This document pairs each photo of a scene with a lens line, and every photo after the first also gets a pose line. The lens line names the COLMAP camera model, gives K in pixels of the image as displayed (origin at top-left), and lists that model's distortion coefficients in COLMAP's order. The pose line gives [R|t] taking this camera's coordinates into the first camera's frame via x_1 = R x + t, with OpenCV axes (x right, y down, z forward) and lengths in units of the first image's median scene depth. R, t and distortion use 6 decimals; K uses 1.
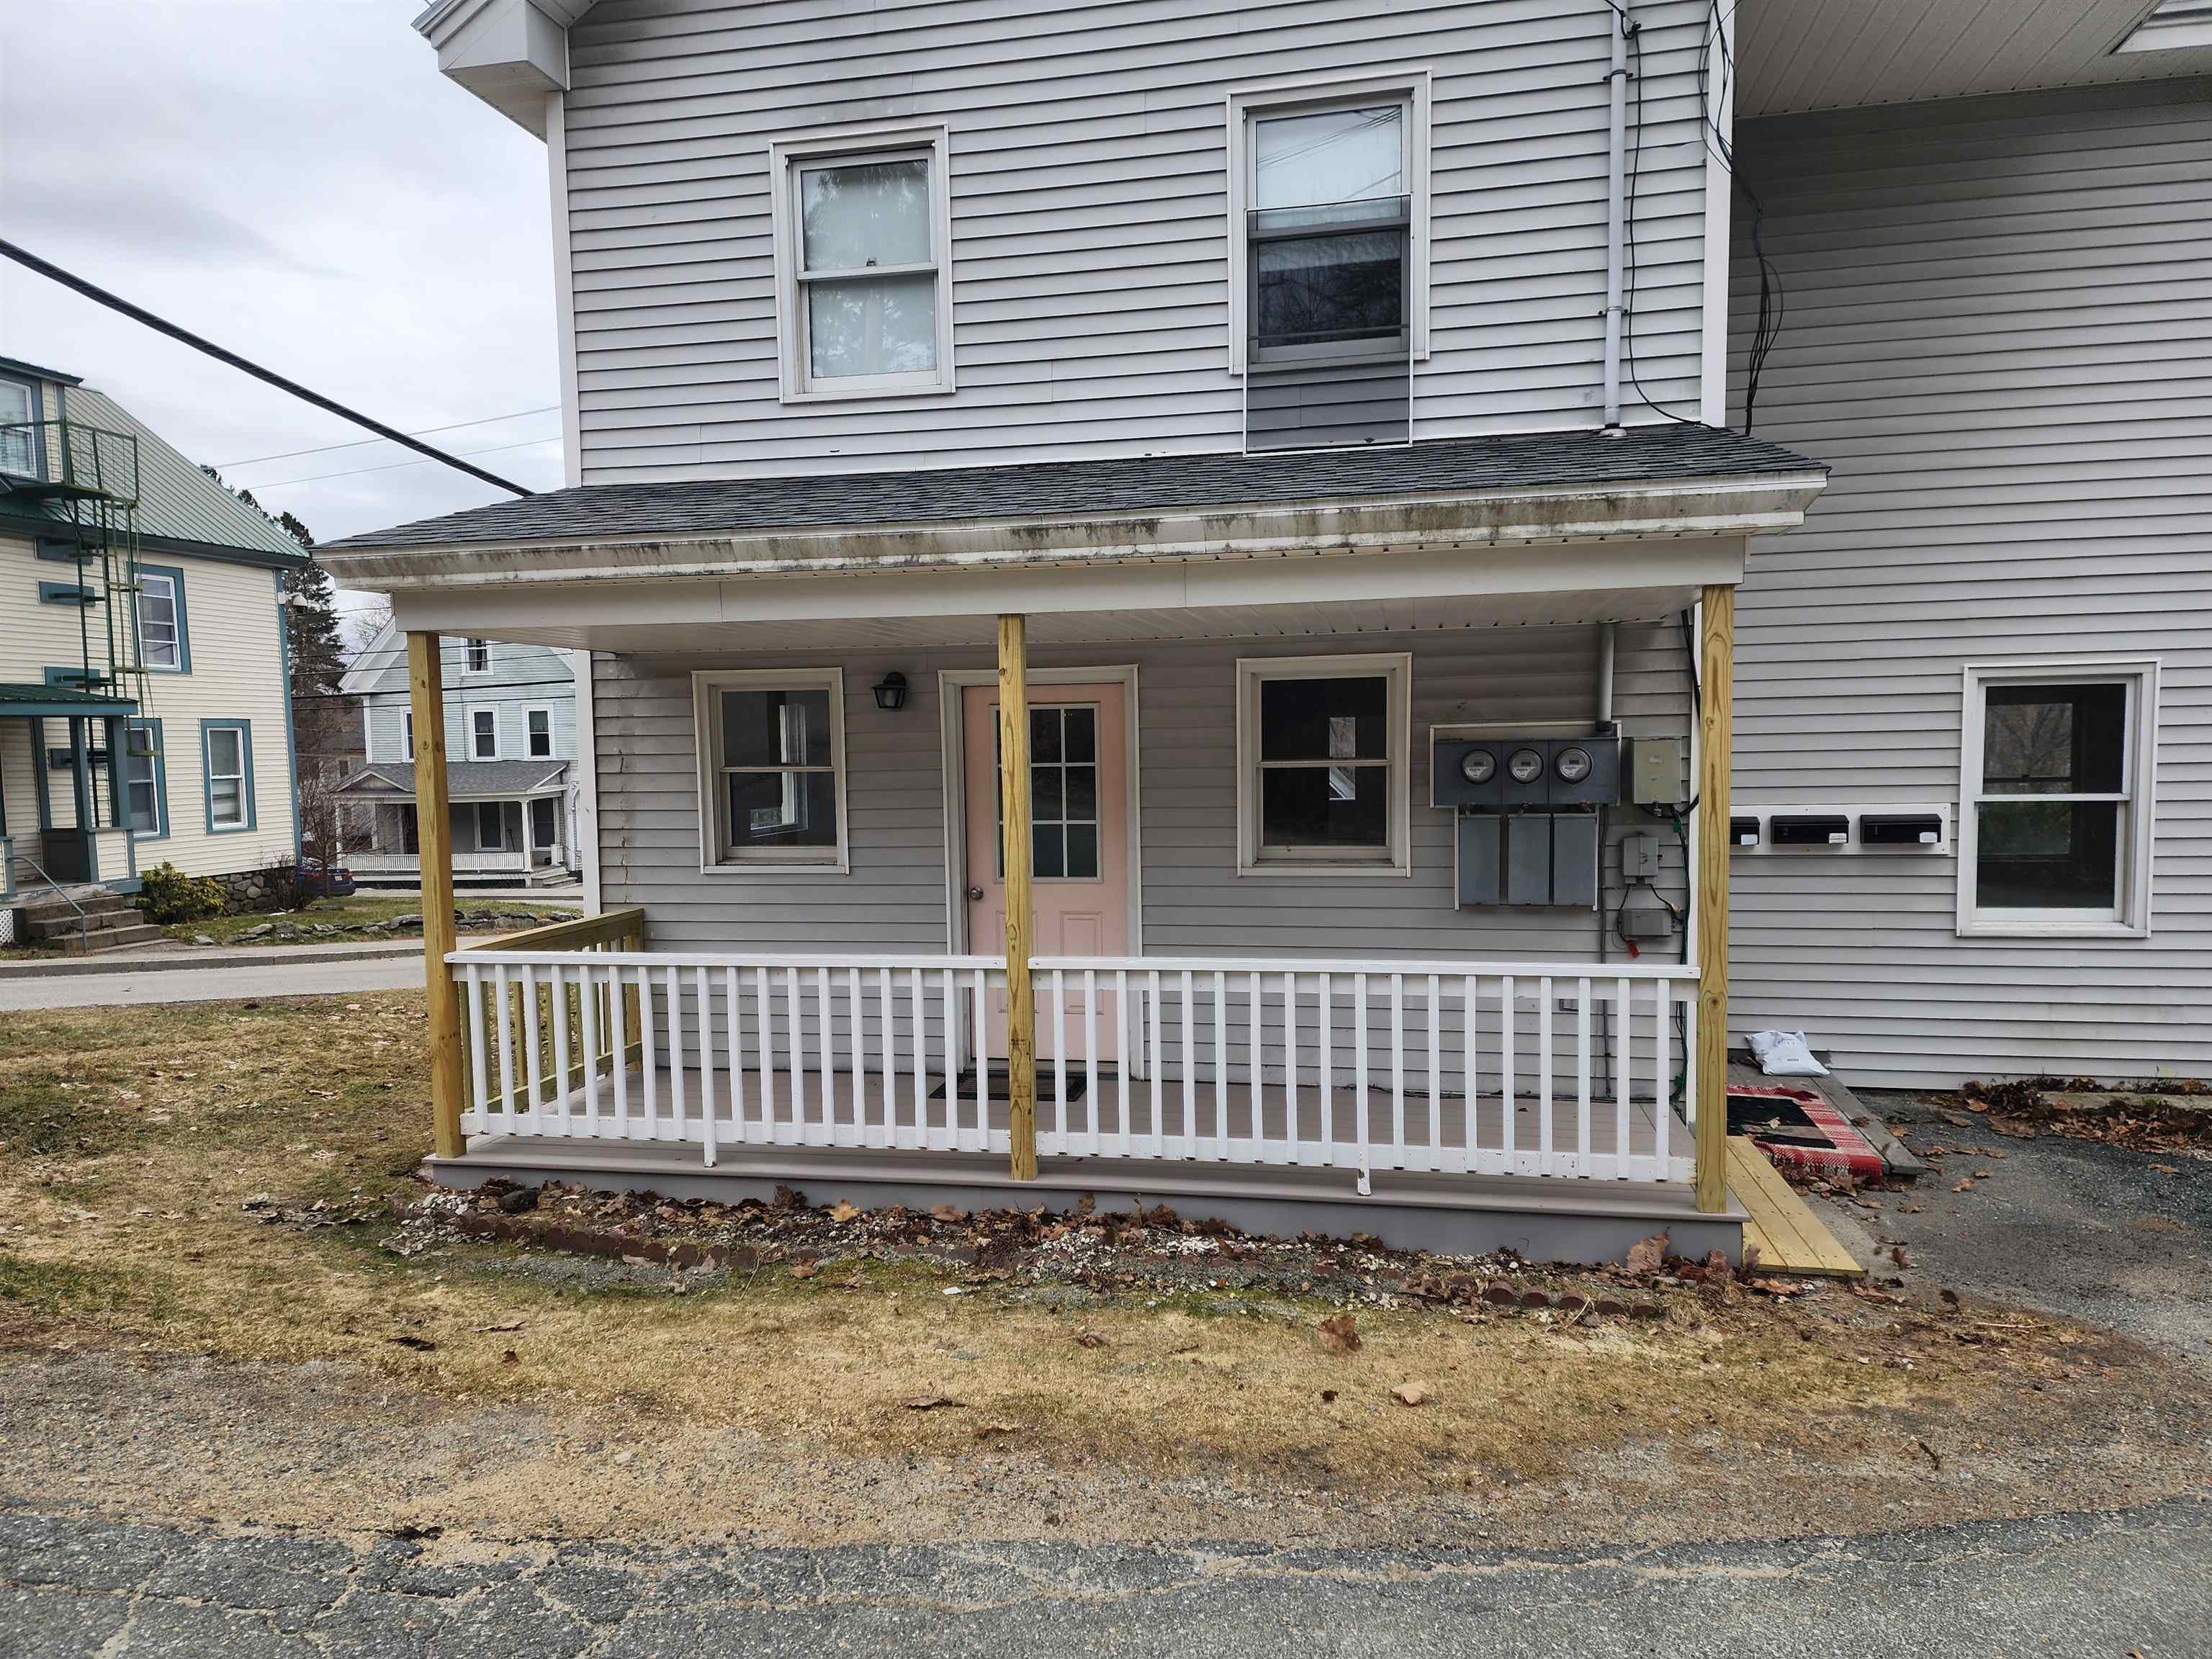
lens RADIAL K [[1434.4, 0, 1104.4], [0, 1434.4, 834.5], [0, 0, 1]] dist [0.082205, -0.073178]
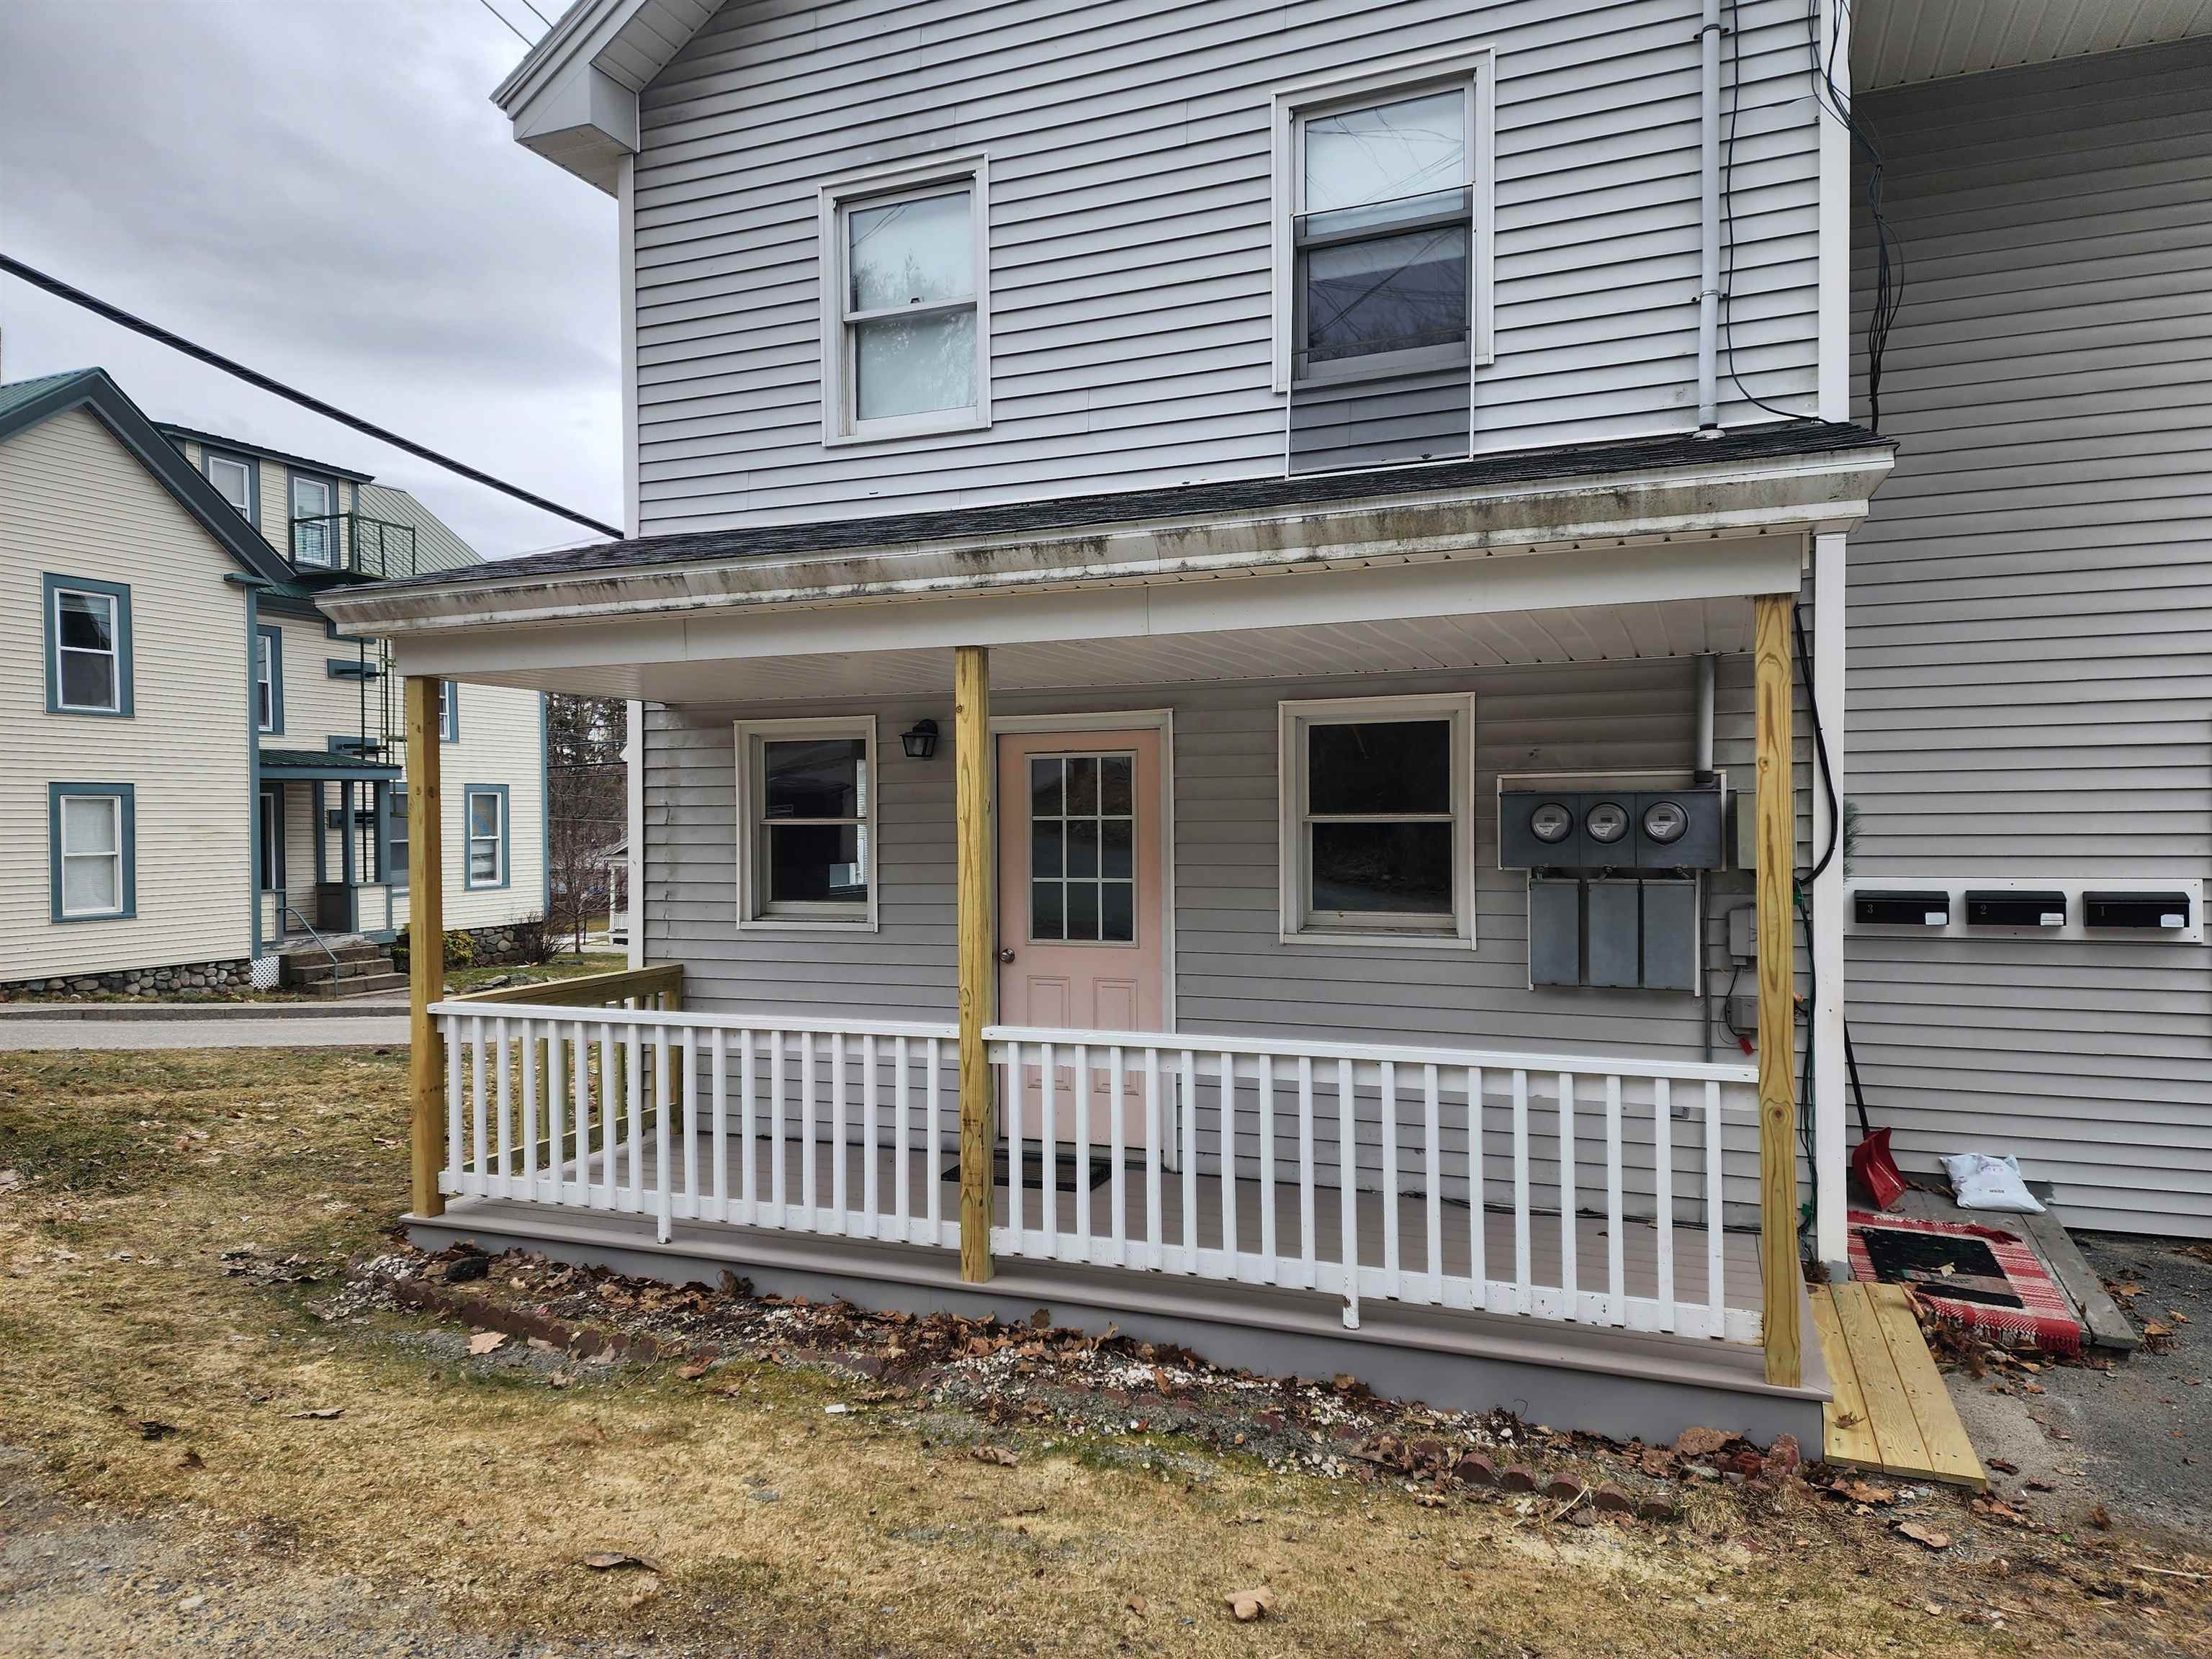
lens RADIAL K [[1438.0, 0, 1102.0], [0, 1438.0, 811.7], [0, 0, 1]] dist [0.083004, -0.067592]
pose [[0.982893, 0.007351, -0.184031, 0.156522], [-0.019558, 0.997719, -0.064605, 0.007174], [0.183136, 0.067099, 0.980795, 0.105281]]
